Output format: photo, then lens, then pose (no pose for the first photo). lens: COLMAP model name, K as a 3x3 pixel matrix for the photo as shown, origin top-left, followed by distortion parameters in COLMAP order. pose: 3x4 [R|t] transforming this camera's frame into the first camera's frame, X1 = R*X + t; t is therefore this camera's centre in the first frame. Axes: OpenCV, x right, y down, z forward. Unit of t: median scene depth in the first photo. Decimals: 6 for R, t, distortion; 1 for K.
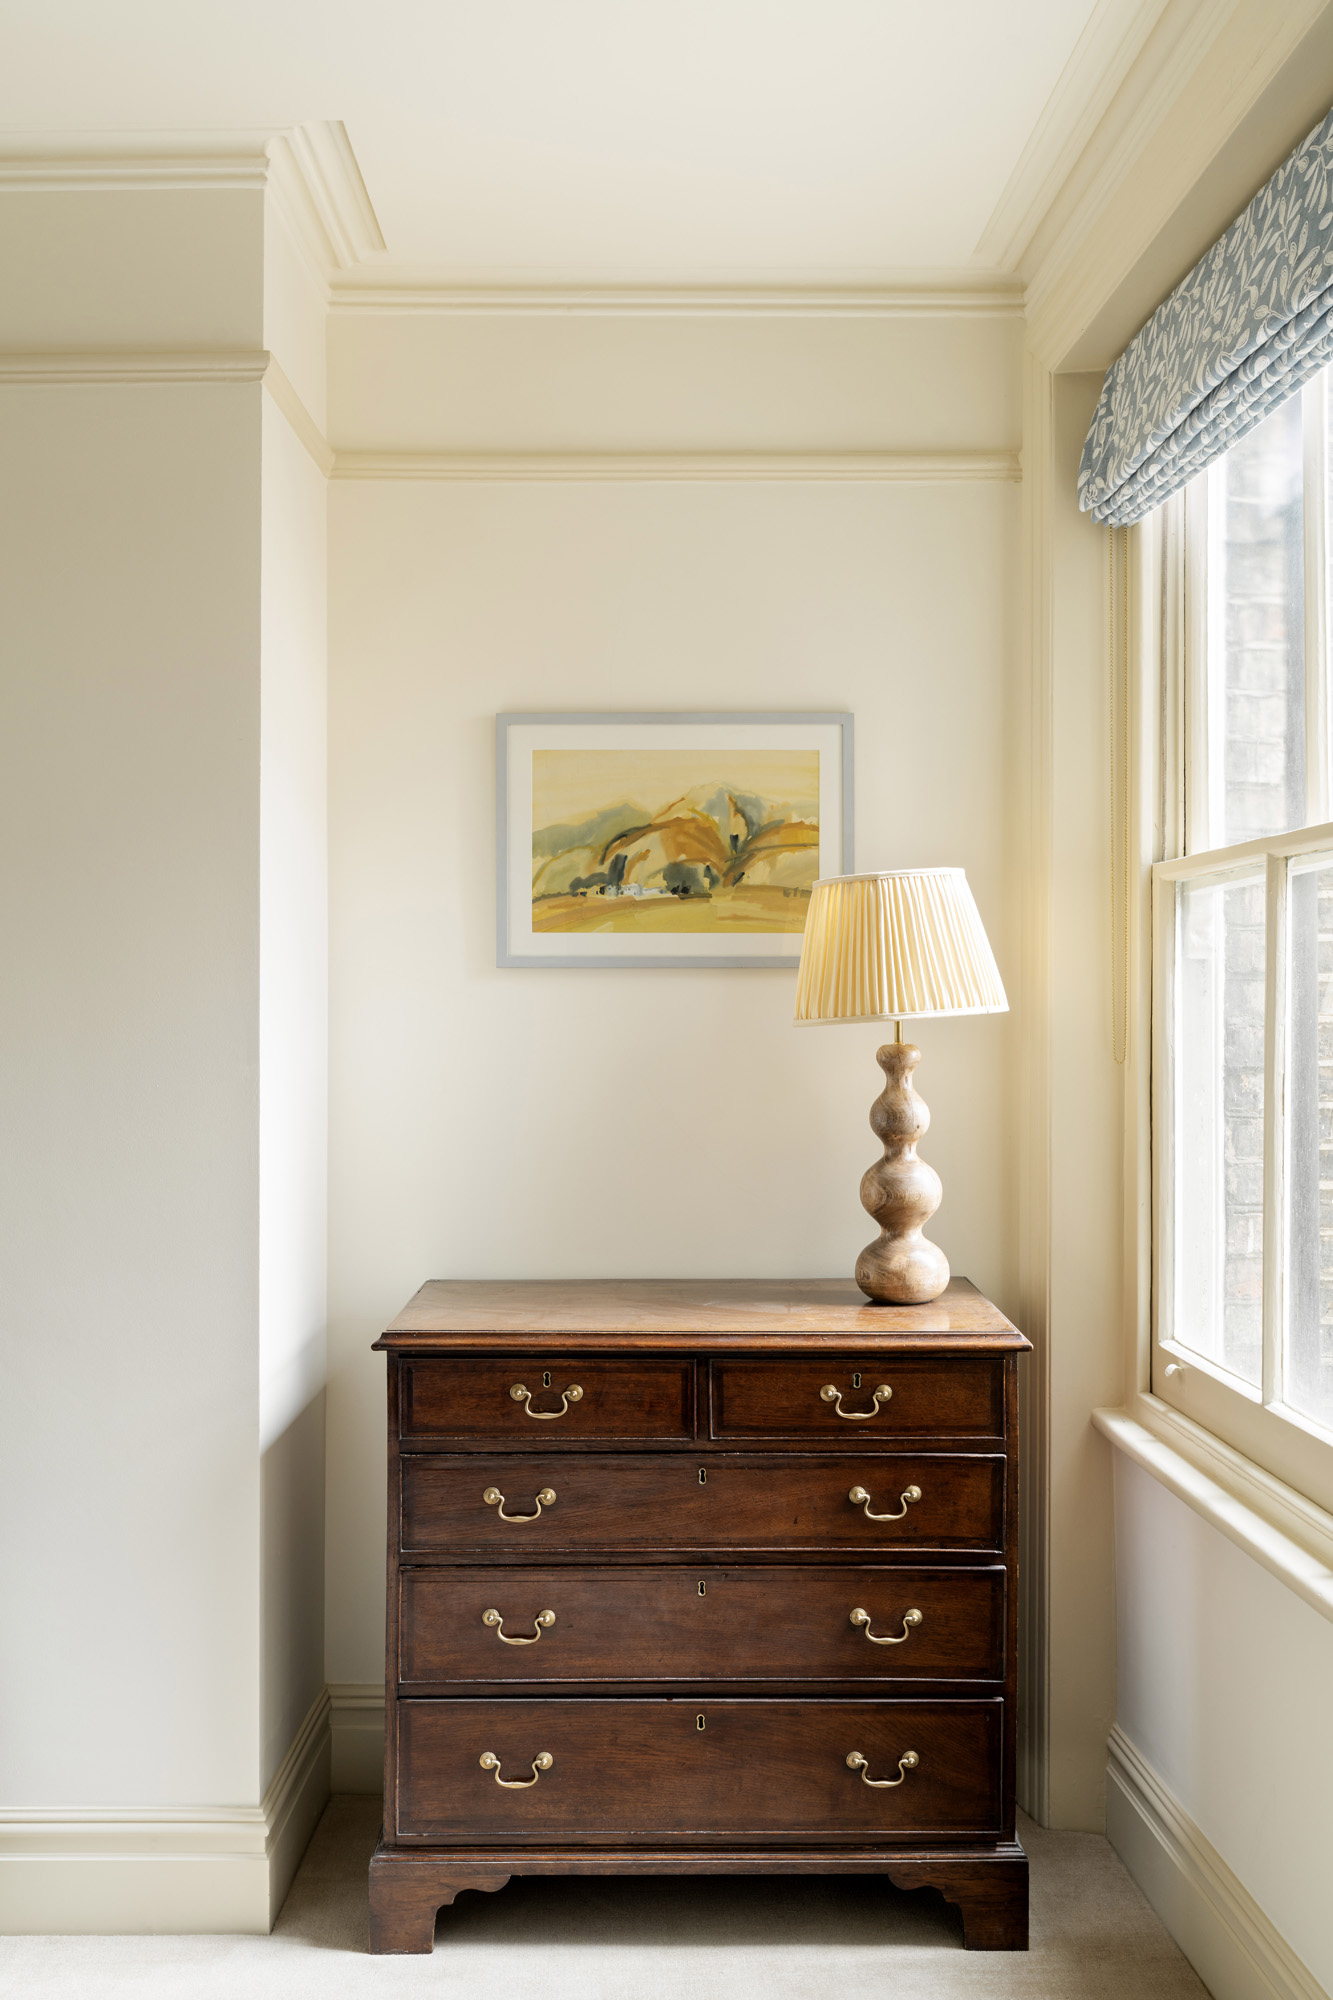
lens RADIAL K [[1806.8, 0, 666.4], [0, 1806.8, 1001.1], [0, 0, 1]] dist [-0.007075, 0.023516]
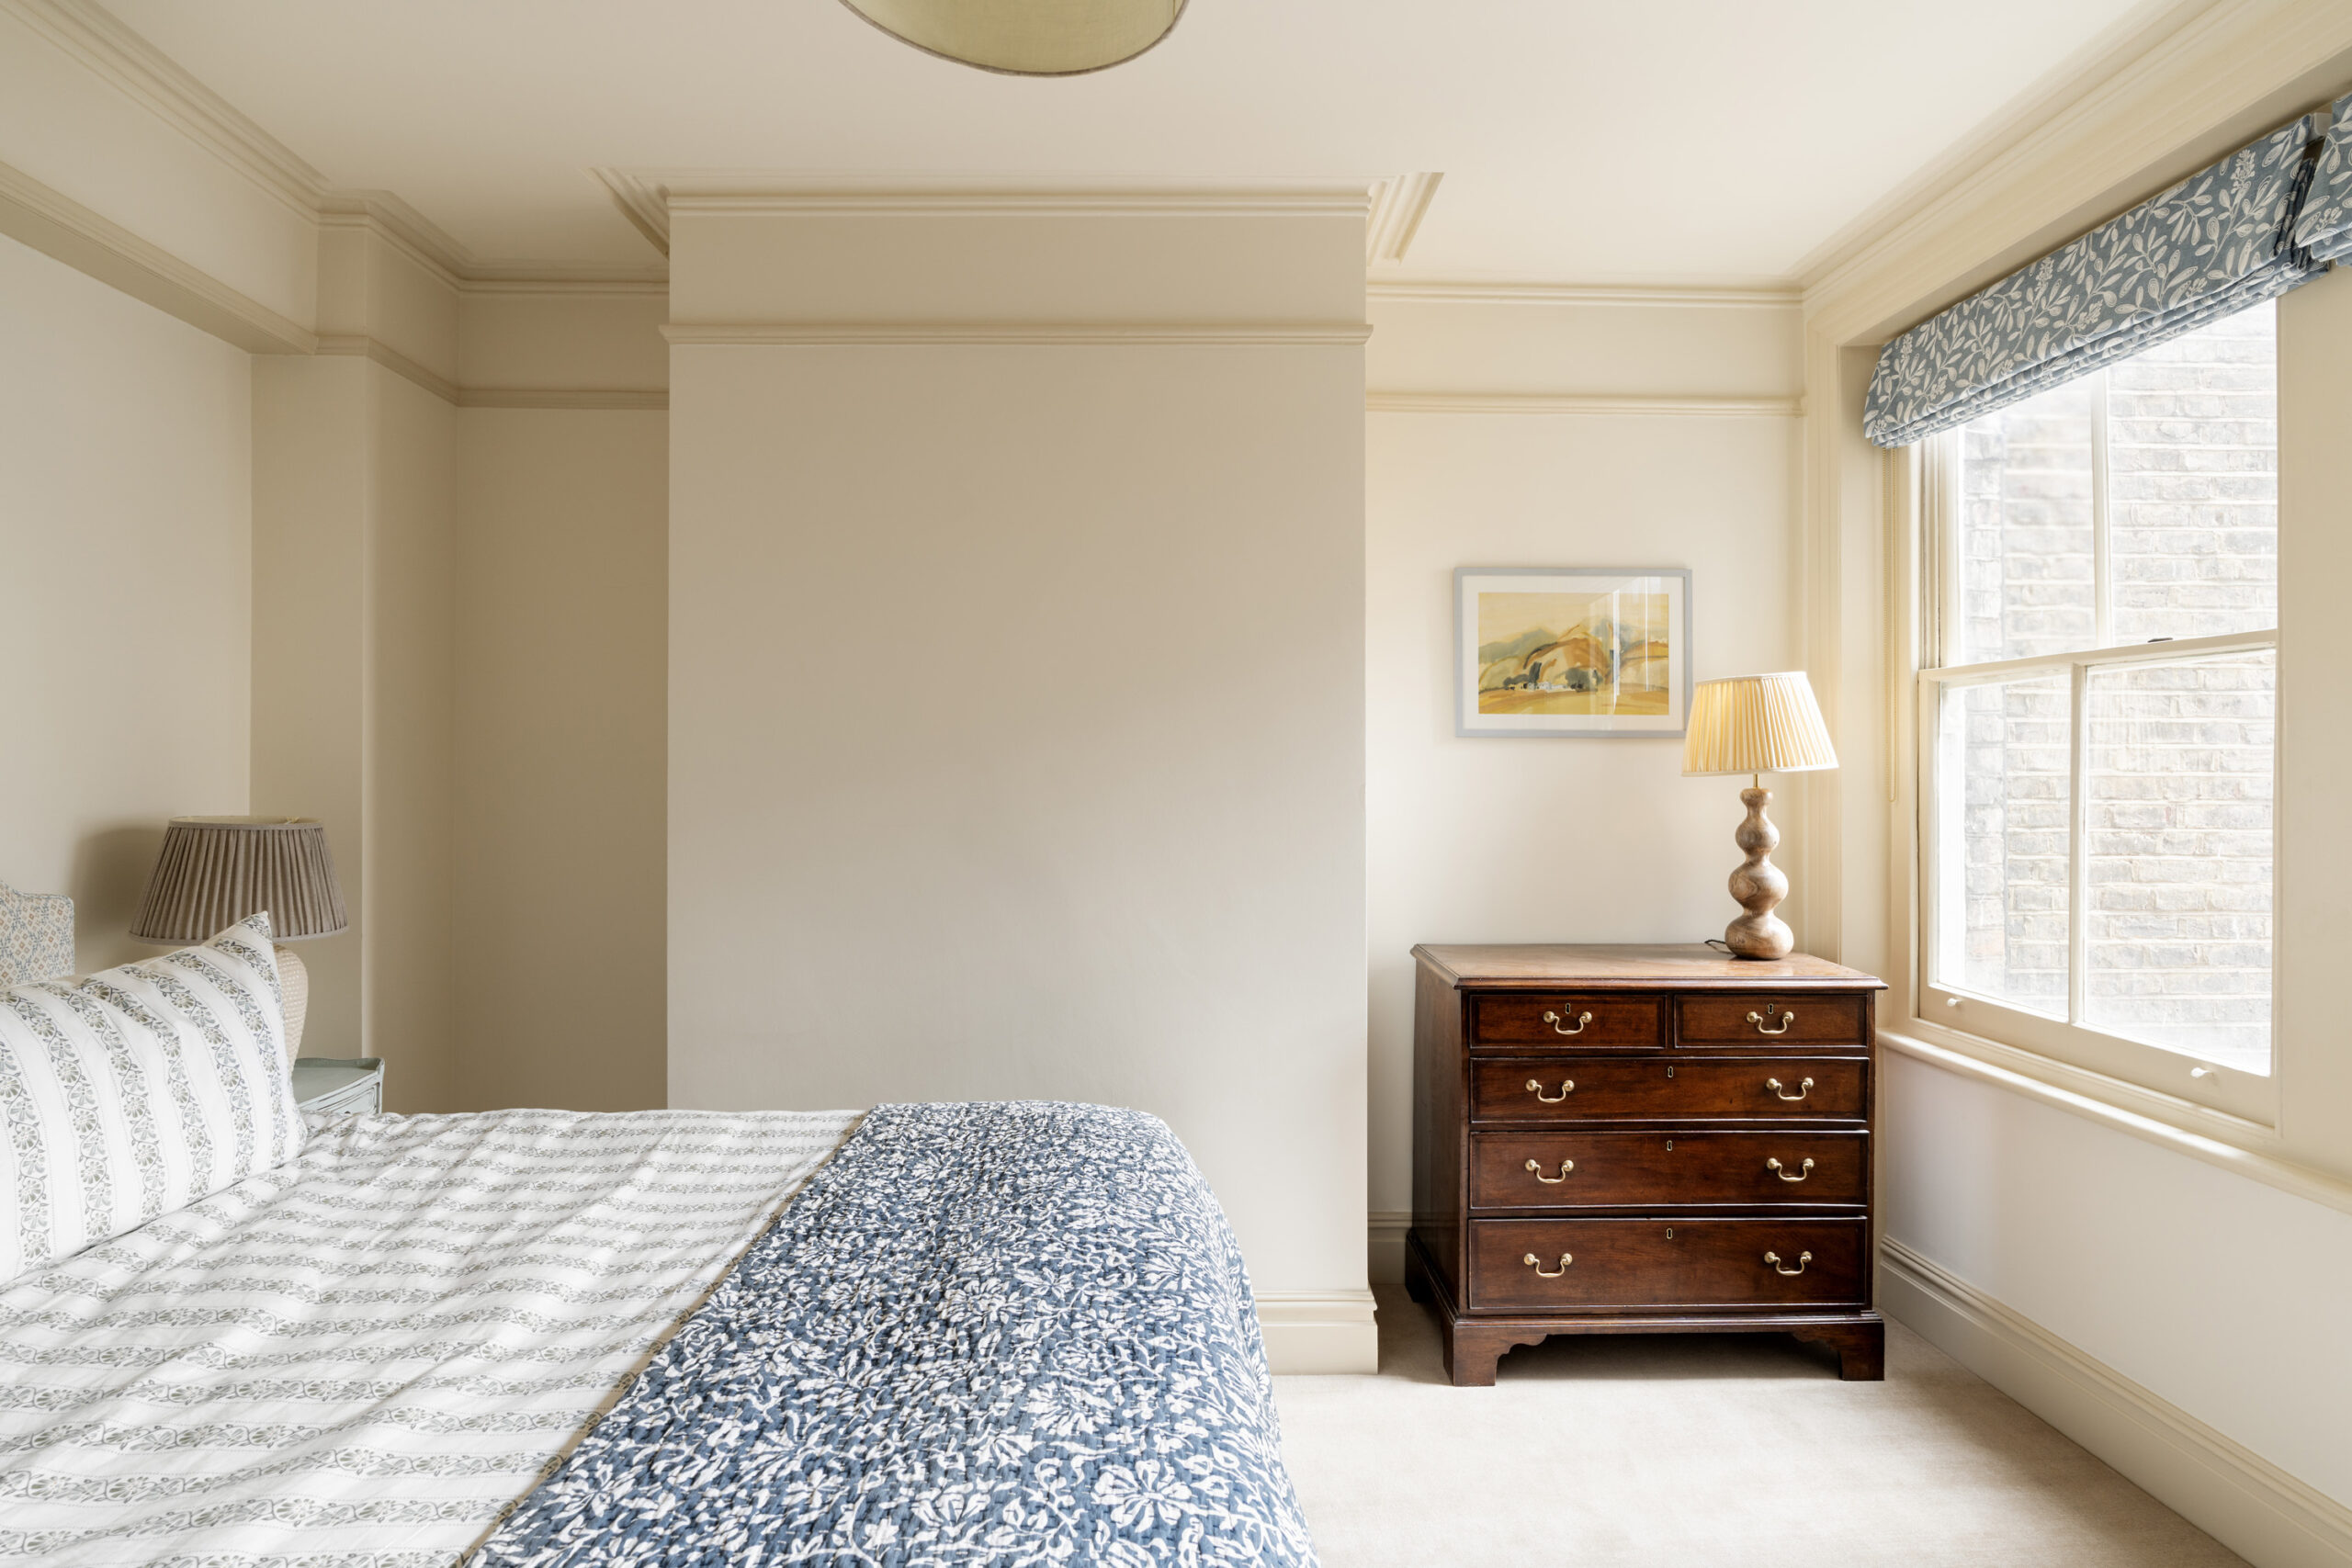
lens RADIAL K [[1207.4, 0, 1165.6], [0, 1207.4, 772.7], [0, 0, 1]] dist [-0.002928, -0.001030]
pose [[0.999783, 0.003827, 0.020464, -0.423542], [-0.003991, 0.999960, 0.007990, 0.005097], [-0.020433, -0.008070, 0.999759, -0.003196]]
